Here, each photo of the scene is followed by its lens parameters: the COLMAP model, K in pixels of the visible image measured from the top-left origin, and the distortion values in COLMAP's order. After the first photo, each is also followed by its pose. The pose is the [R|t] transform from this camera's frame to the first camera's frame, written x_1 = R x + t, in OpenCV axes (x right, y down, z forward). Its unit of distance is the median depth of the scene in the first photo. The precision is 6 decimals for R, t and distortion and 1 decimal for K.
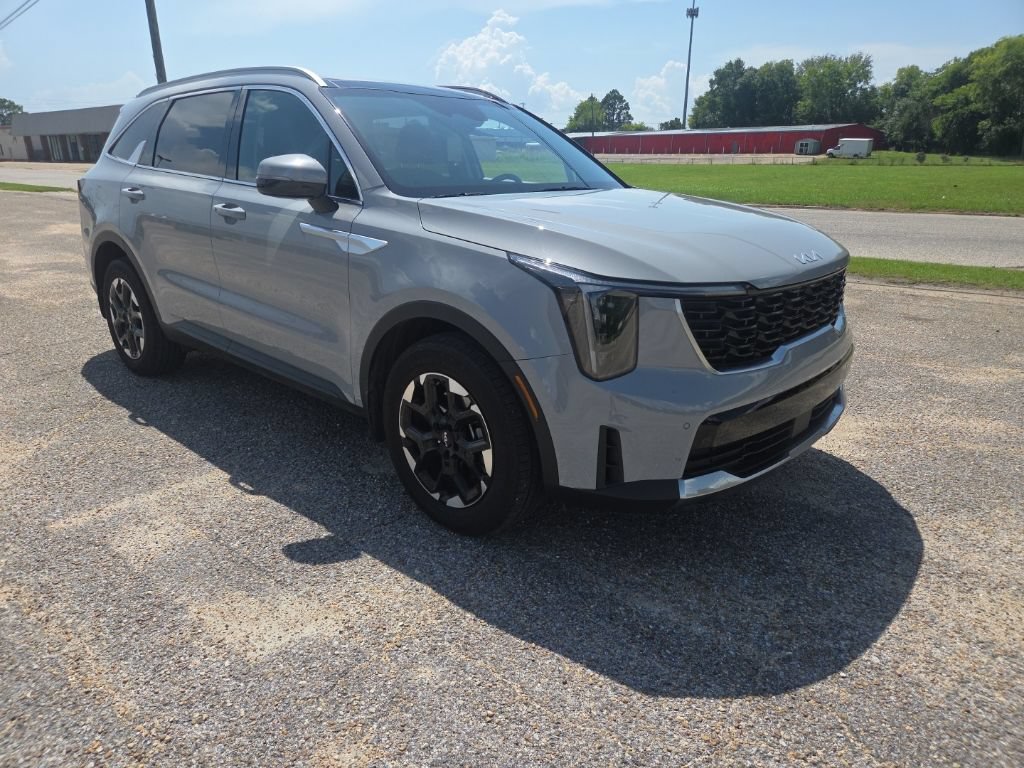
lens RADIAL K [[689.0, 0, 503.8], [0, 689.0, 378.0], [0, 0, 1]] dist [0.063563, -0.055470]
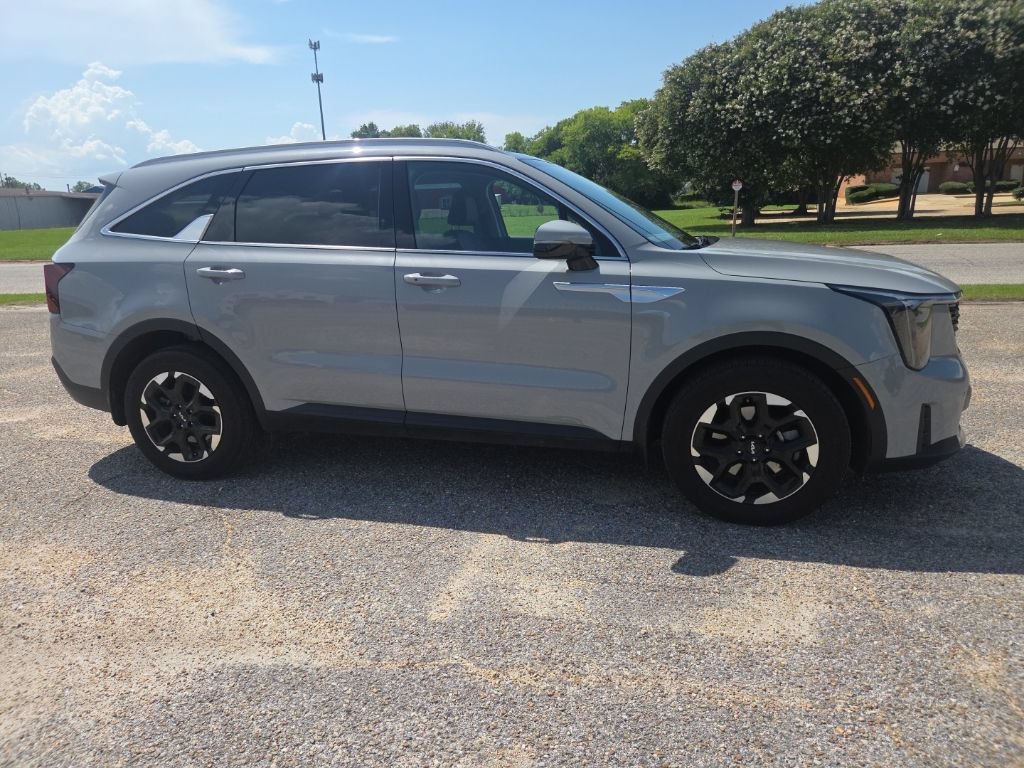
lens RADIAL K [[689.0, 0, 495.6], [0, 689.0, 382.6], [0, 0, 1]] dist [0.063563, -0.055470]
pose [[0.891111, -0.142578, 0.430805, -0.917963], [0.171995, 0.984644, -0.029894, -0.057162], [-0.419927, 0.100735, 0.901950, 0.095323]]
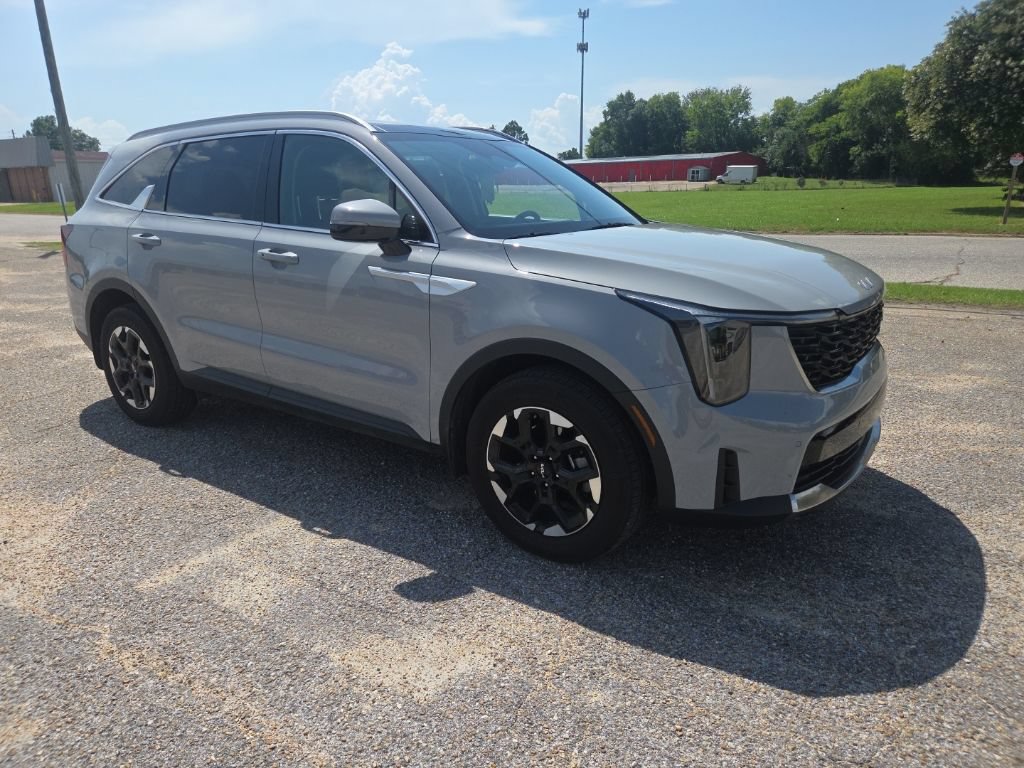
lens RADIAL K [[689.0, 0, 494.3], [0, 689.0, 389.5], [0, 0, 1]] dist [0.063563, -0.055470]
pose [[0.992456, -0.050256, 0.111828, -0.250686], [0.052954, 0.998370, -0.021282, -0.013394], [-0.110576, 0.027043, 0.993500, -0.019094]]
